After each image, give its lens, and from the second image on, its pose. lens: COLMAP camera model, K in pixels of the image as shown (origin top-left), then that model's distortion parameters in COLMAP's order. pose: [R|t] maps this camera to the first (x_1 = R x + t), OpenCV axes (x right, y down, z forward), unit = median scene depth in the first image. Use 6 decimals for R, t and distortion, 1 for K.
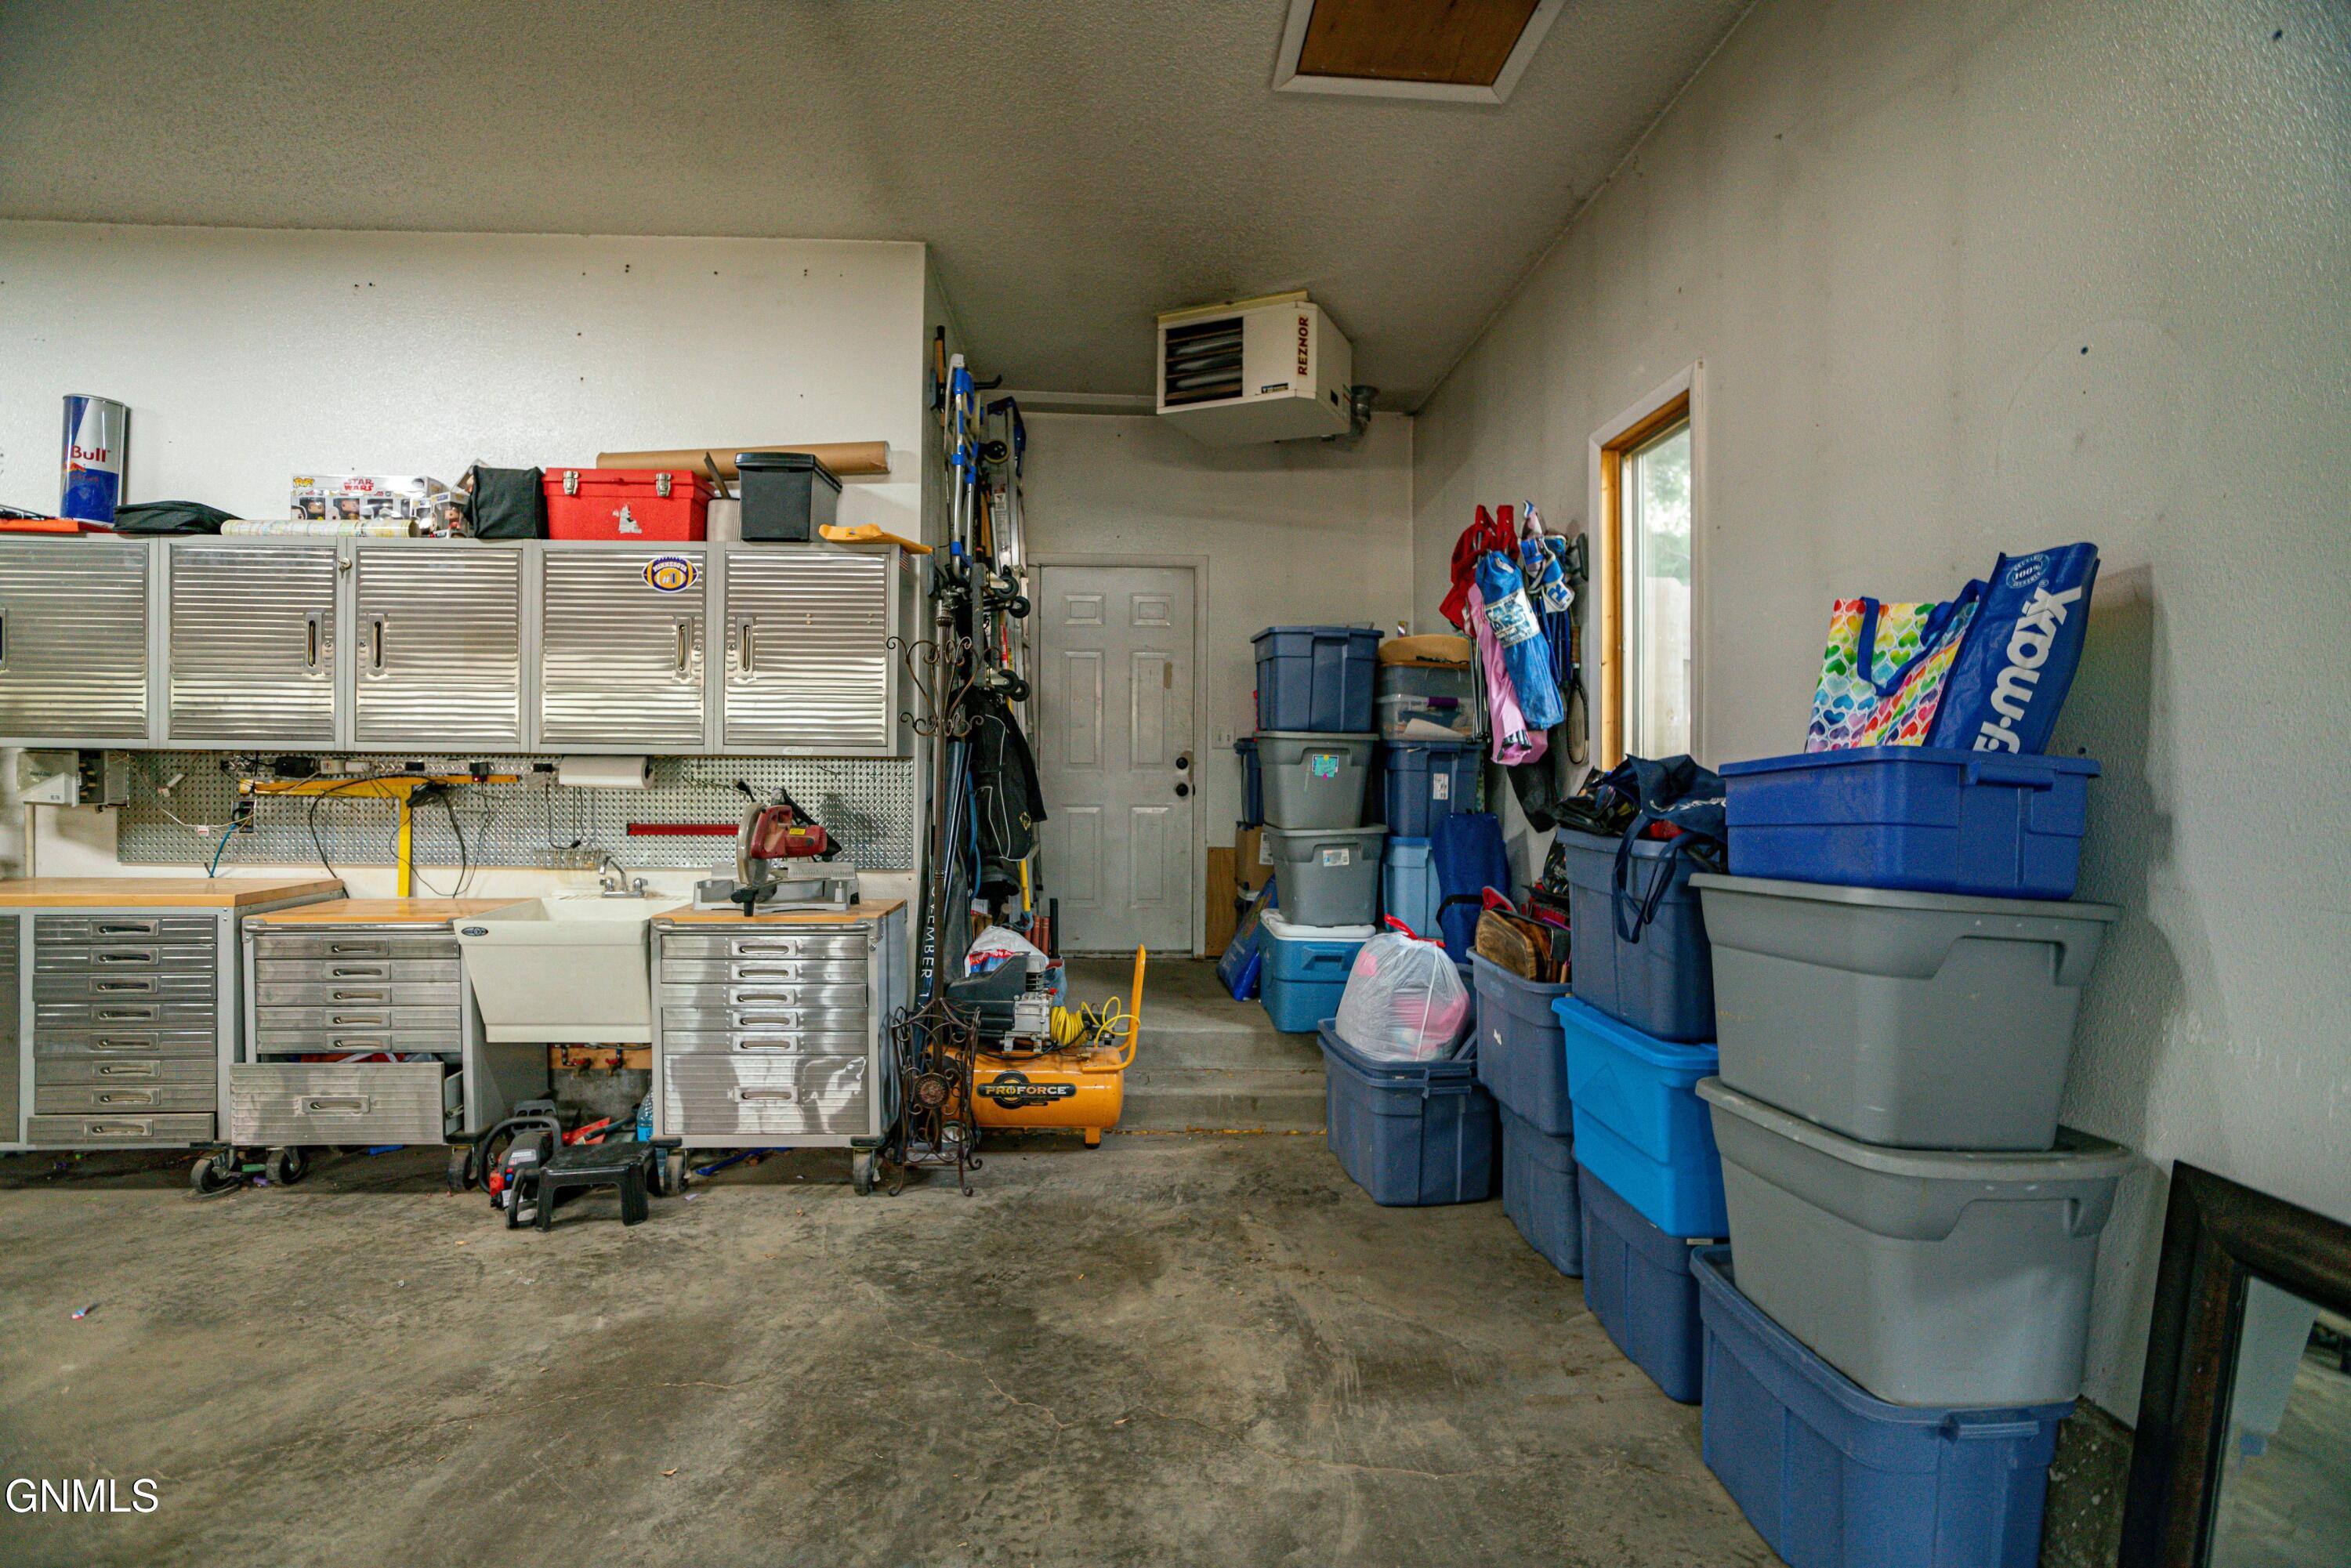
lens RADIAL K [[1077.3, 0, 1148.1], [0, 1077.3, 775.2], [0, 0, 1]] dist [-0.050731, 0.021484]
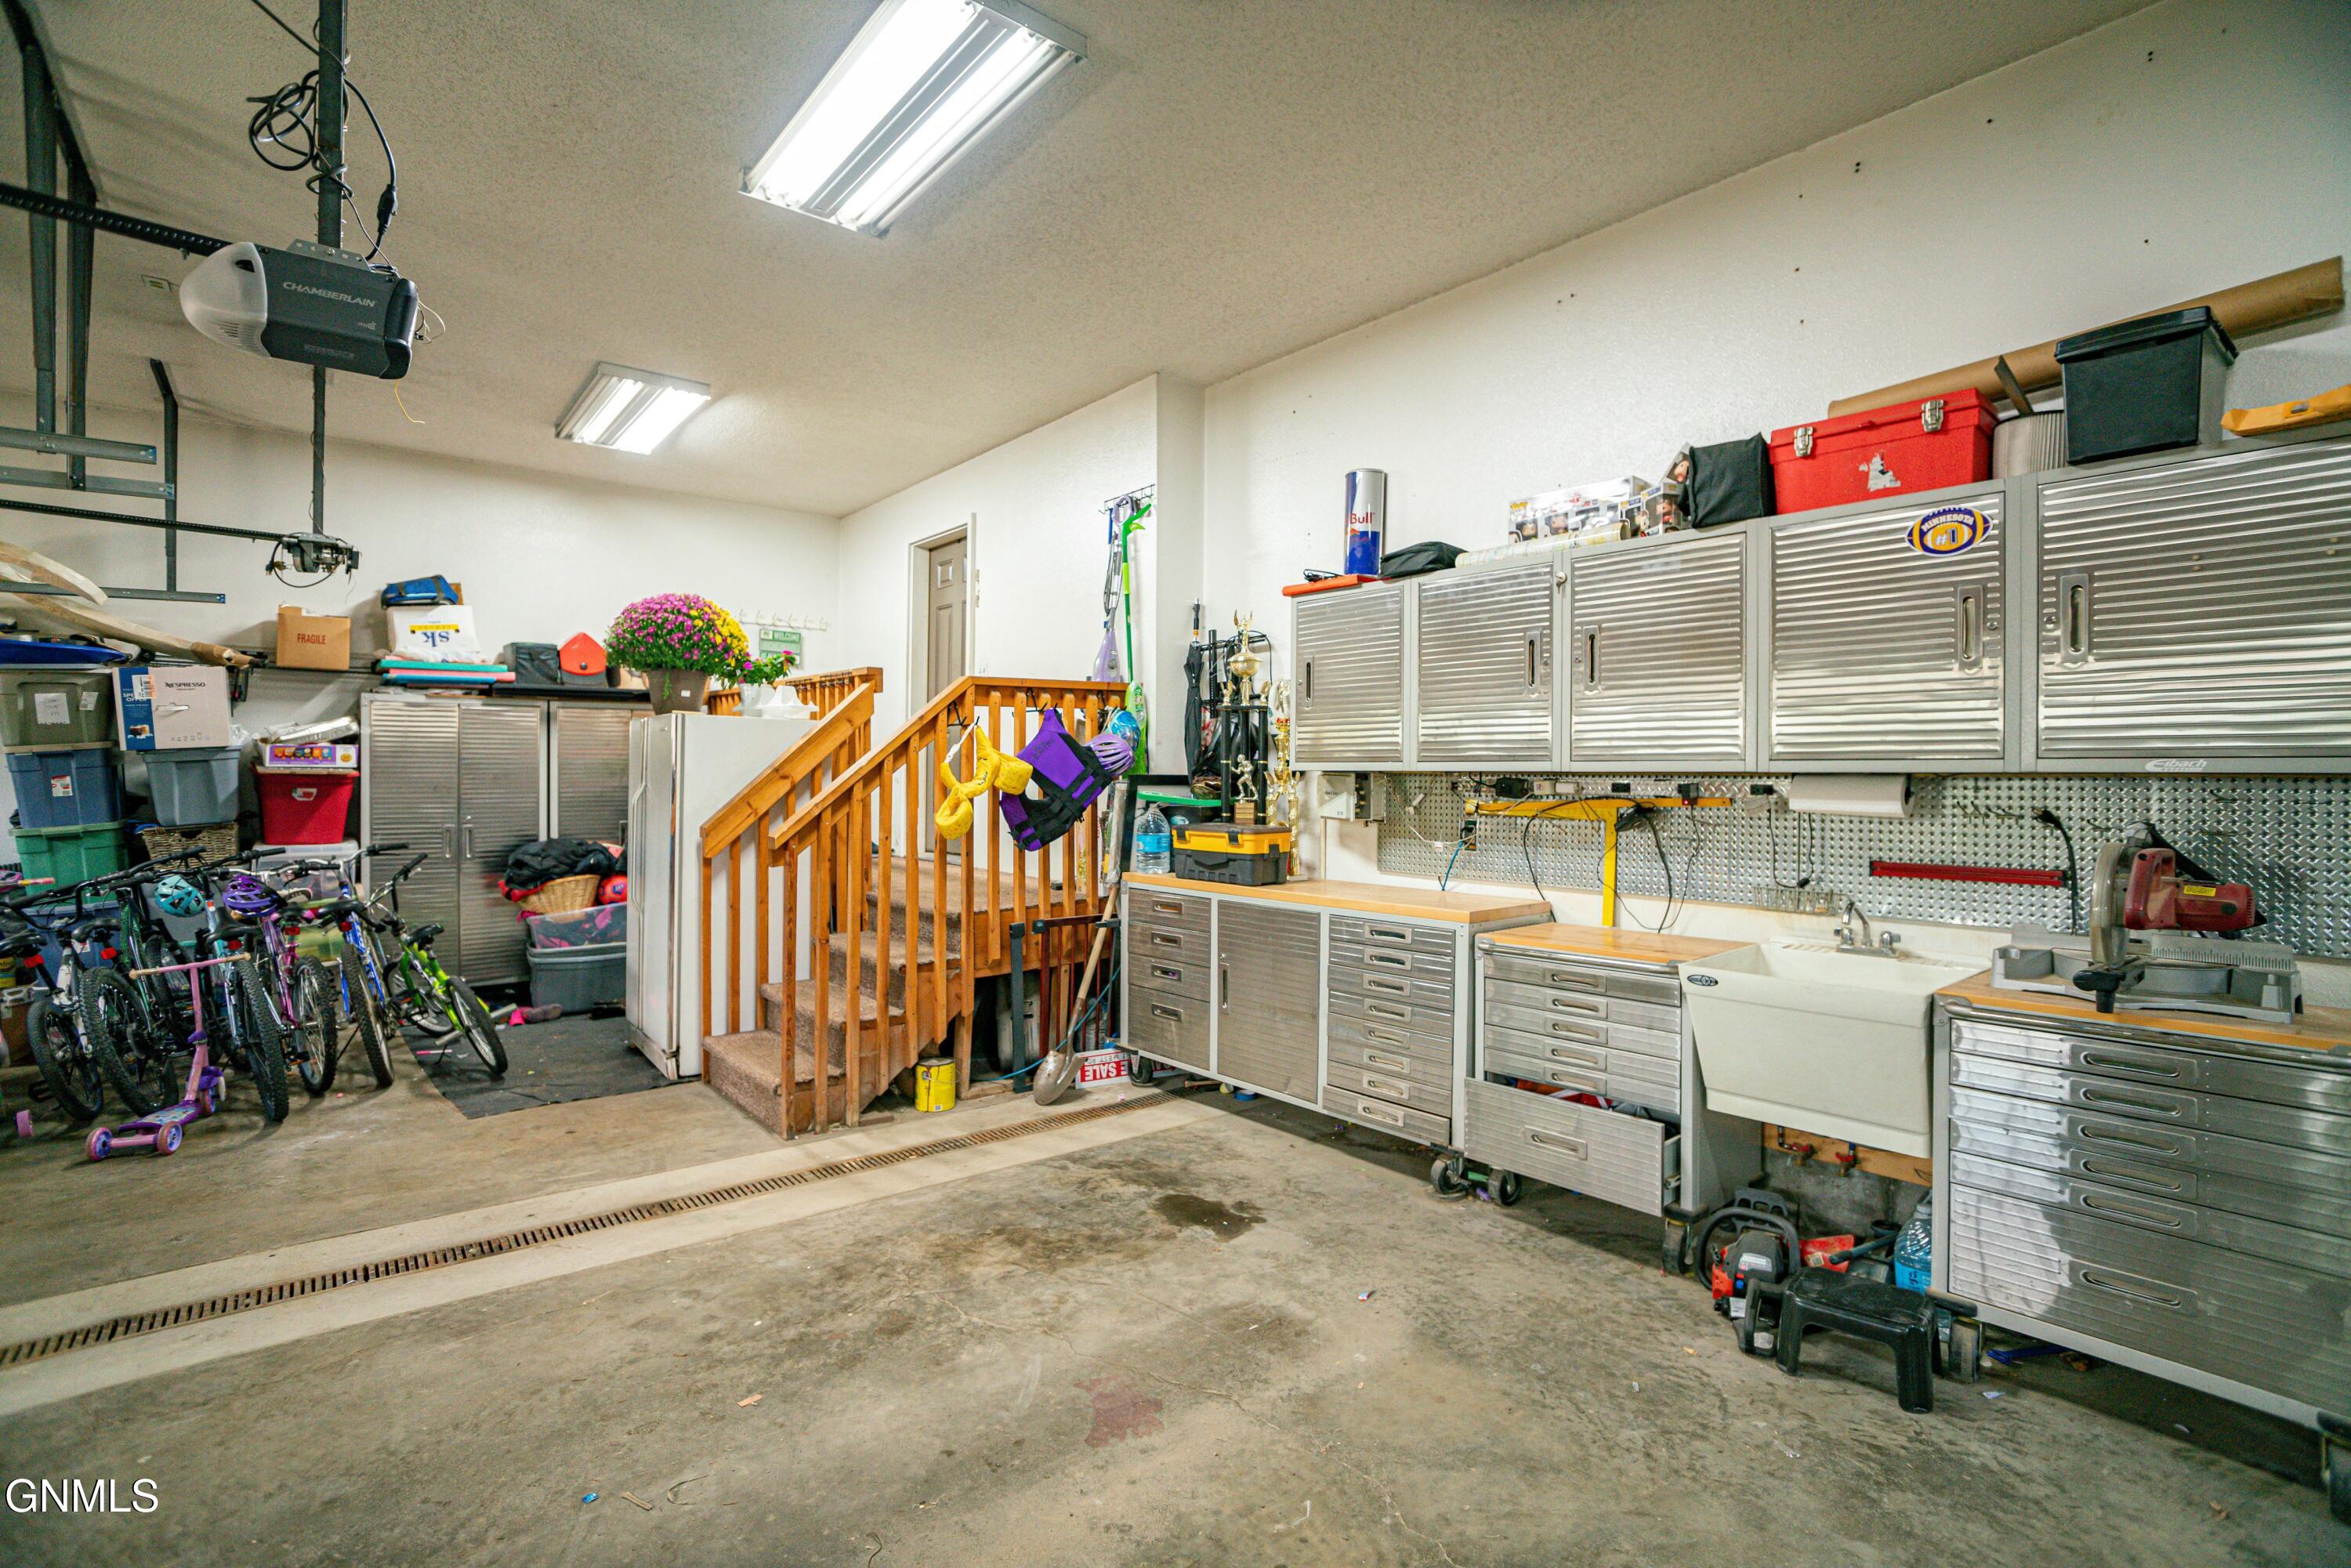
lens RADIAL K [[1077.9, 0, 1193.2], [0, 1077.9, 775.9], [0, 0, 1]] dist [-0.054310, 0.020020]
pose [[0.606628, -0.005680, -0.794966, -0.184123], [-0.010756, 0.999824, -0.015351, -0.000032], [0.794913, 0.017863, 0.606460, 0.135052]]
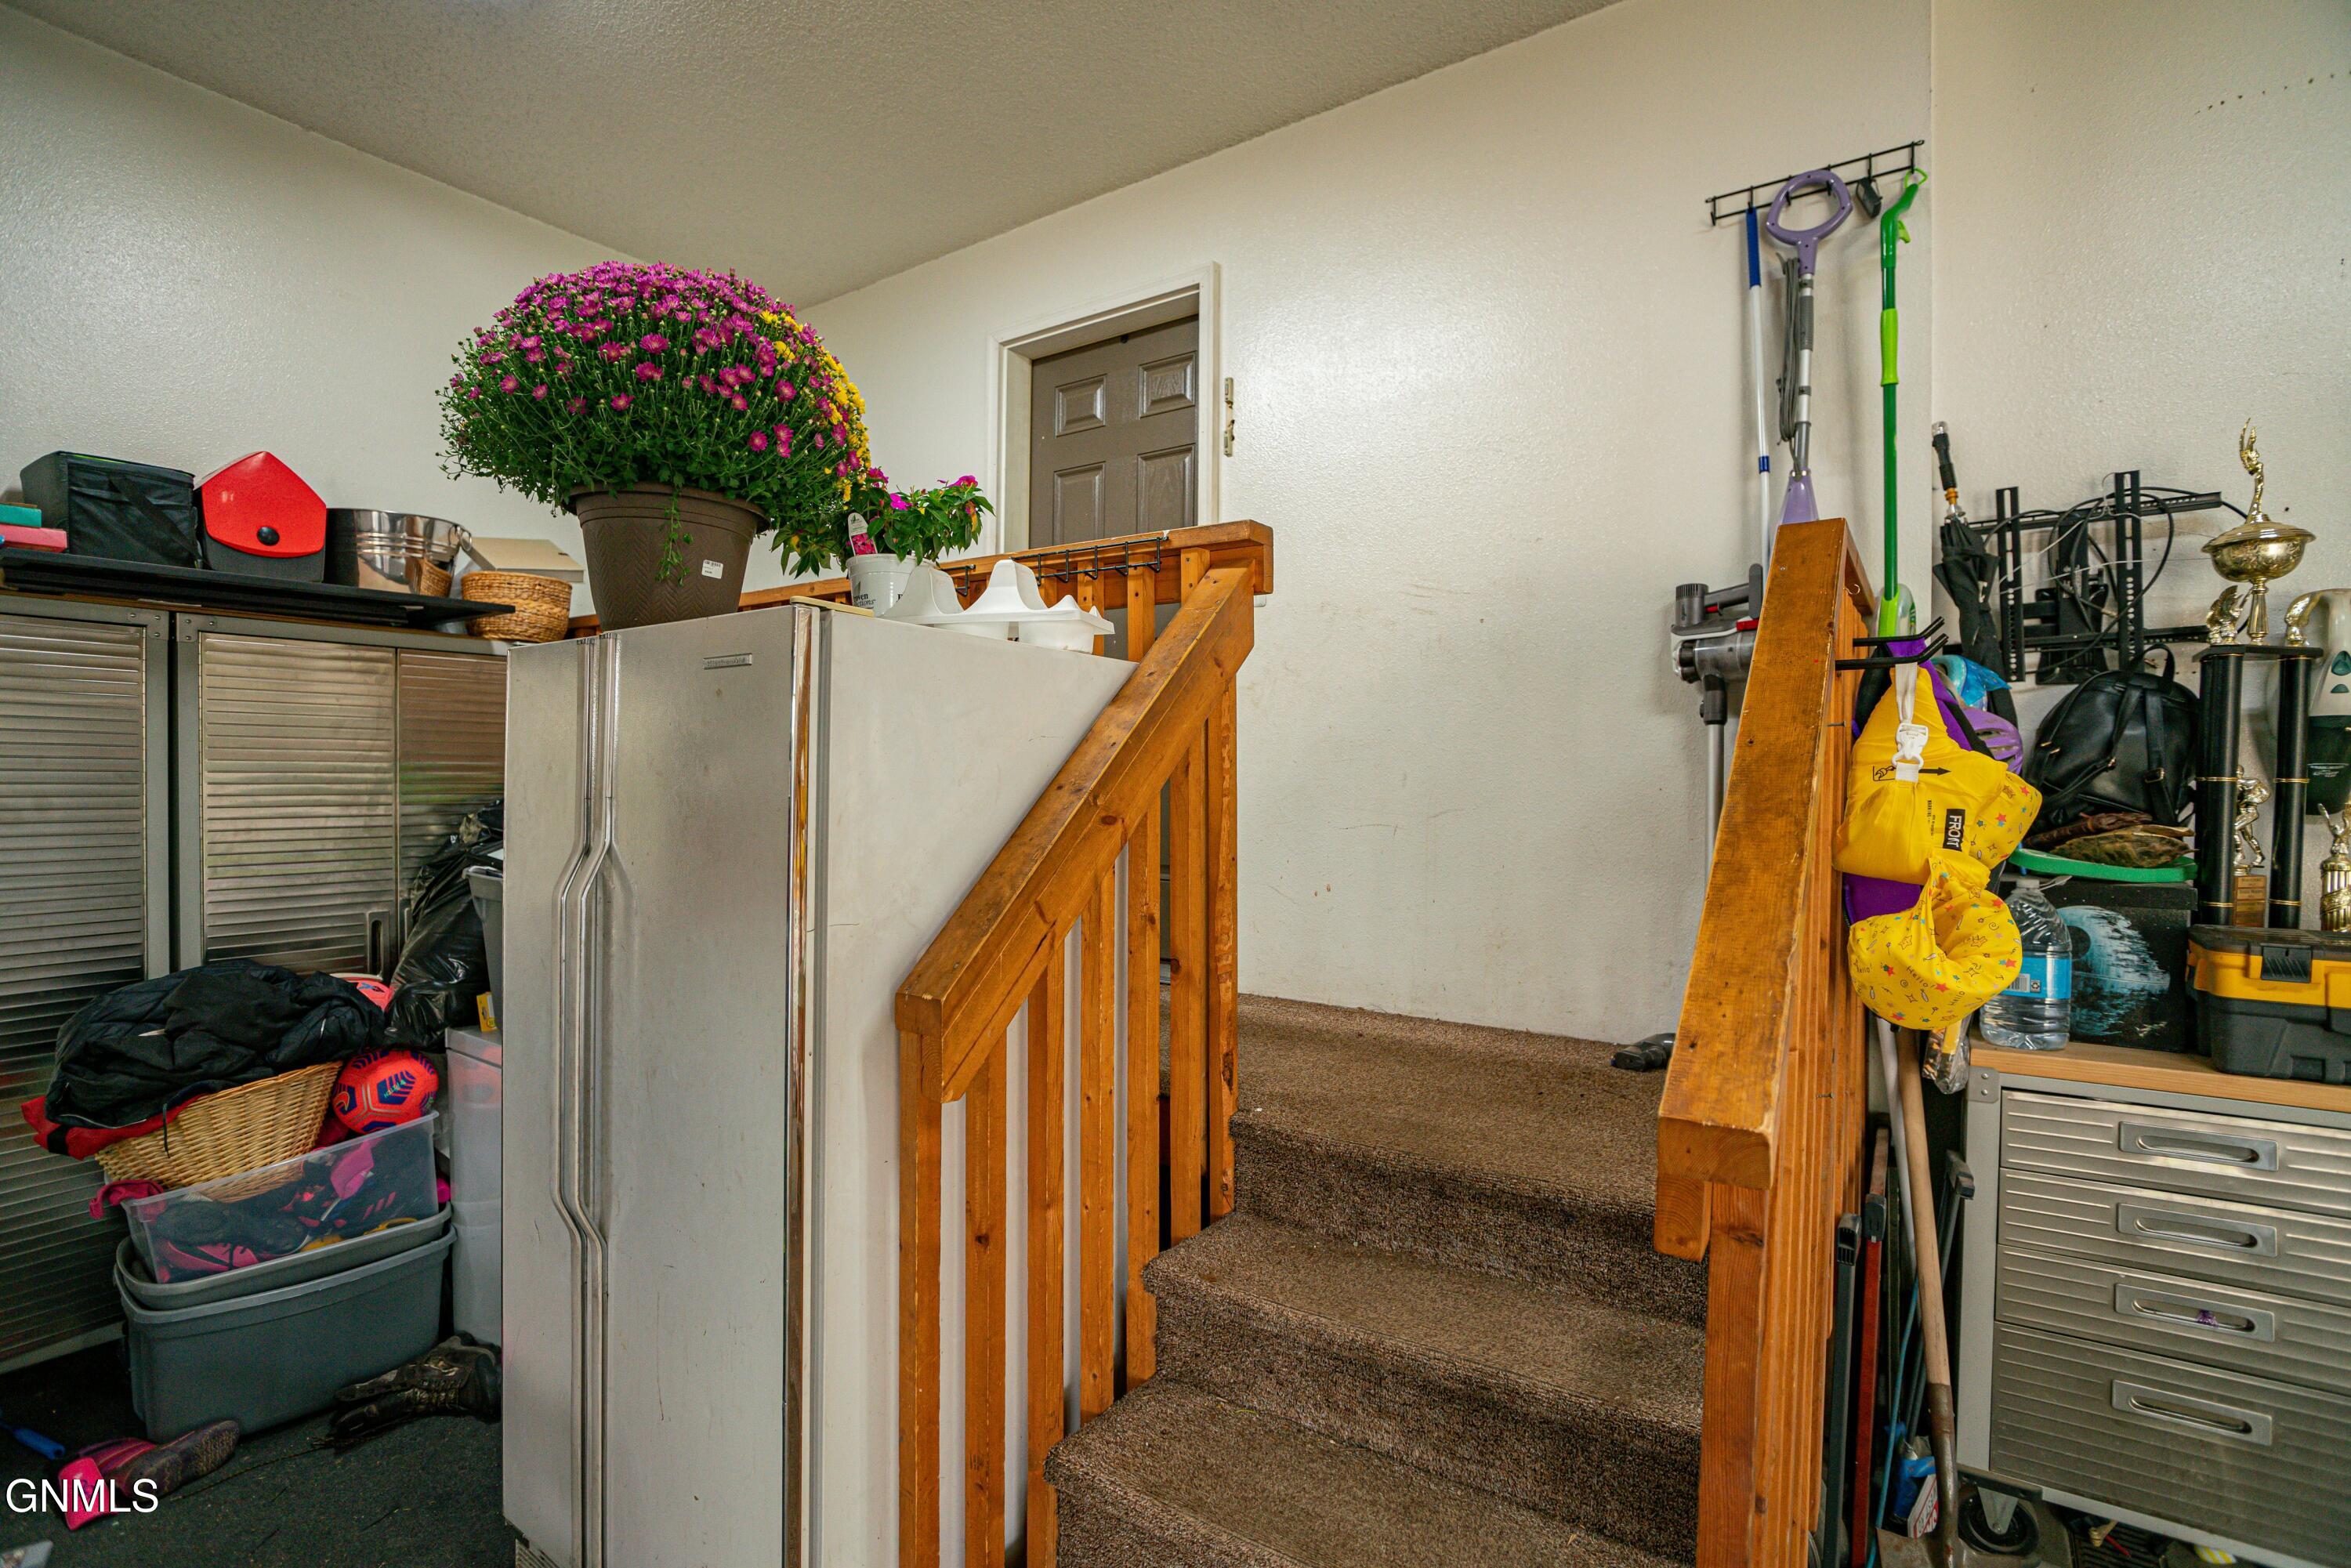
lens RADIAL K [[1099.2, 0, 1175.5], [0, 1099.2, 784.0], [0, 0, 1]] dist [-0.059183, 0.020177]
pose [[0.797779, -0.003277, -0.602941, -1.281264], [-0.005399, 0.999906, -0.012578, -0.023337], [0.602925, 0.013289, 0.797687, 0.194700]]
